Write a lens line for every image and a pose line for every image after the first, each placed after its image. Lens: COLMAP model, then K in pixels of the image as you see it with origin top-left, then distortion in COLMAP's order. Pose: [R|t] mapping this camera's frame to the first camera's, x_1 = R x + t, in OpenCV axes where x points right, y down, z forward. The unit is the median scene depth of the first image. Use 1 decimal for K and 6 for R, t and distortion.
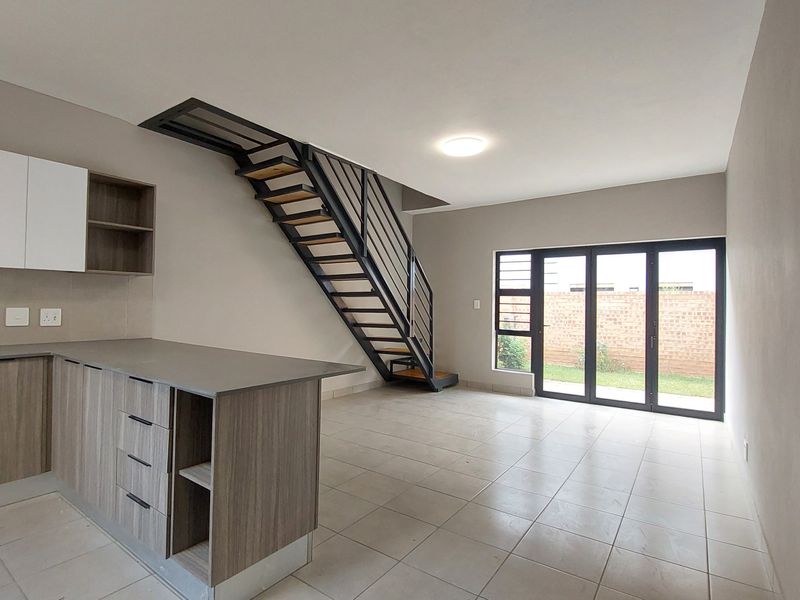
lens RADIAL K [[423.9, 0, 400.0], [0, 423.9, 300.0], [0, 0, 1]] dist [-0.001605, -0.000847]
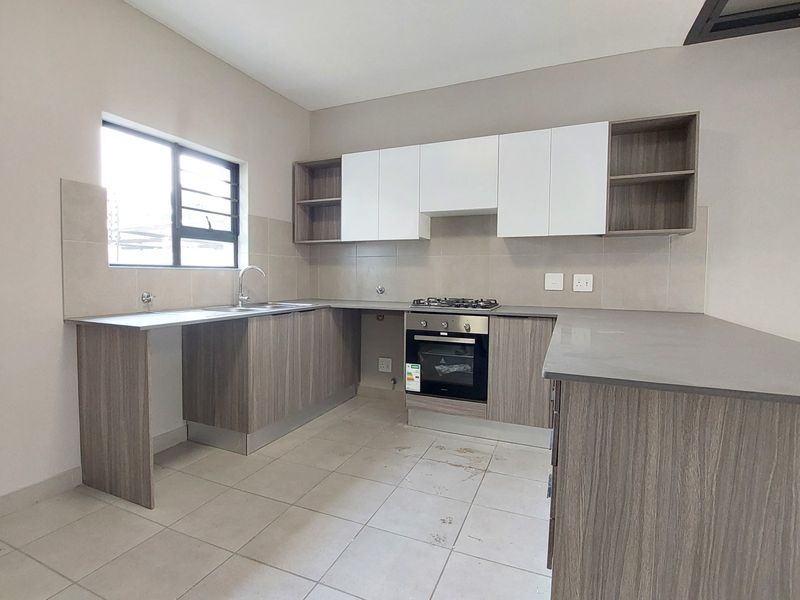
lens RADIAL K [[444.1, 0, 400.0], [0, 444.1, 300.0], [0, 0, 1]] dist [-0.007712, -0.002901]
pose [[0.160507, 0.030222, -0.986572, 0.211243], [0.004749, 0.999496, 0.031391, 0.065591], [0.987023, -0.009724, 0.160282, 0.557765]]
